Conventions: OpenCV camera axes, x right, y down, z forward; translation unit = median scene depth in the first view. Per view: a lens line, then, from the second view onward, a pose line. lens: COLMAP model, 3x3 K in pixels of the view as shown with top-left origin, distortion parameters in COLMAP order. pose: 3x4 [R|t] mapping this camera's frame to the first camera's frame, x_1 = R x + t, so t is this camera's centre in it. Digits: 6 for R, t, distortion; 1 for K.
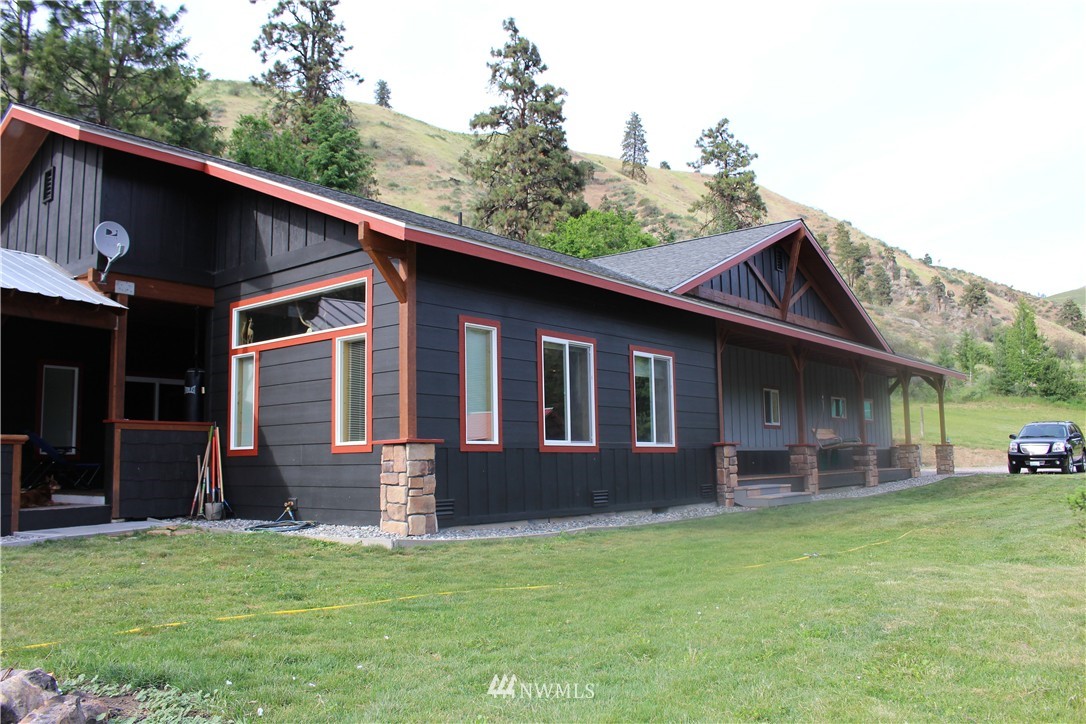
lens RADIAL K [[900.8, 0, 548.9], [0, 900.8, 361.8], [0, 0, 1]] dist [-0.141067, 0.087809]
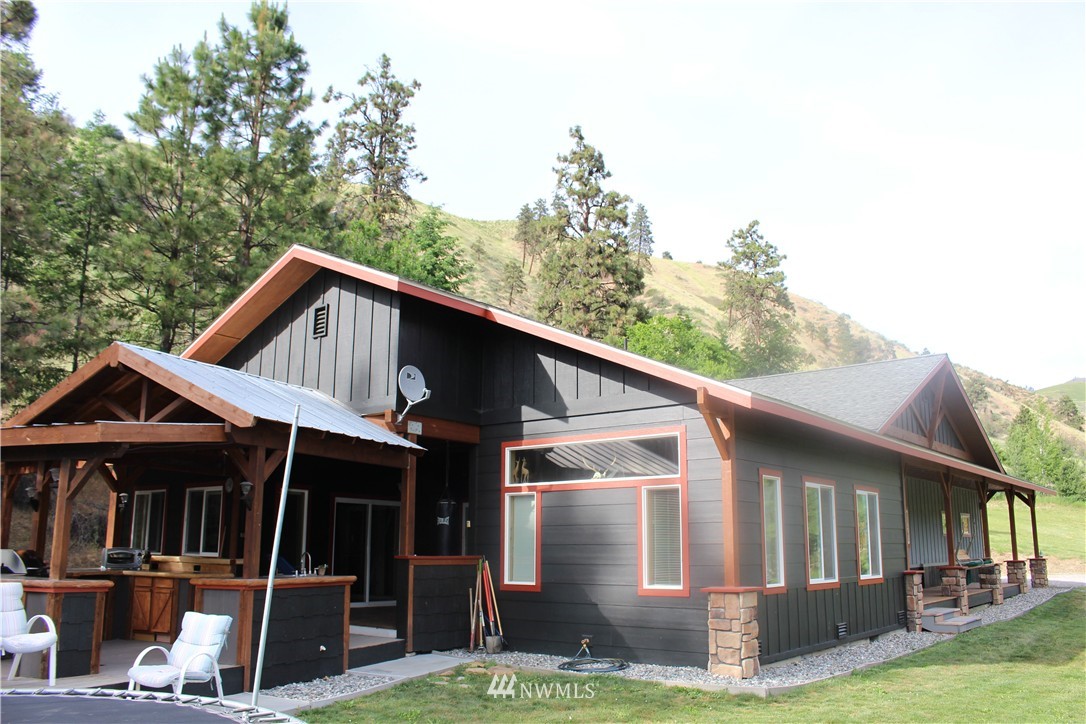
lens RADIAL K [[900.8, 0, 544.5], [0, 900.8, 363.8], [0, 0, 1]] dist [-0.141067, 0.087809]
pose [[0.999591, 0.025785, 0.012339, -0.180219], [-0.024603, 0.995823, -0.087929, -0.036669], [-0.014554, 0.087589, 0.996050, -0.039572]]
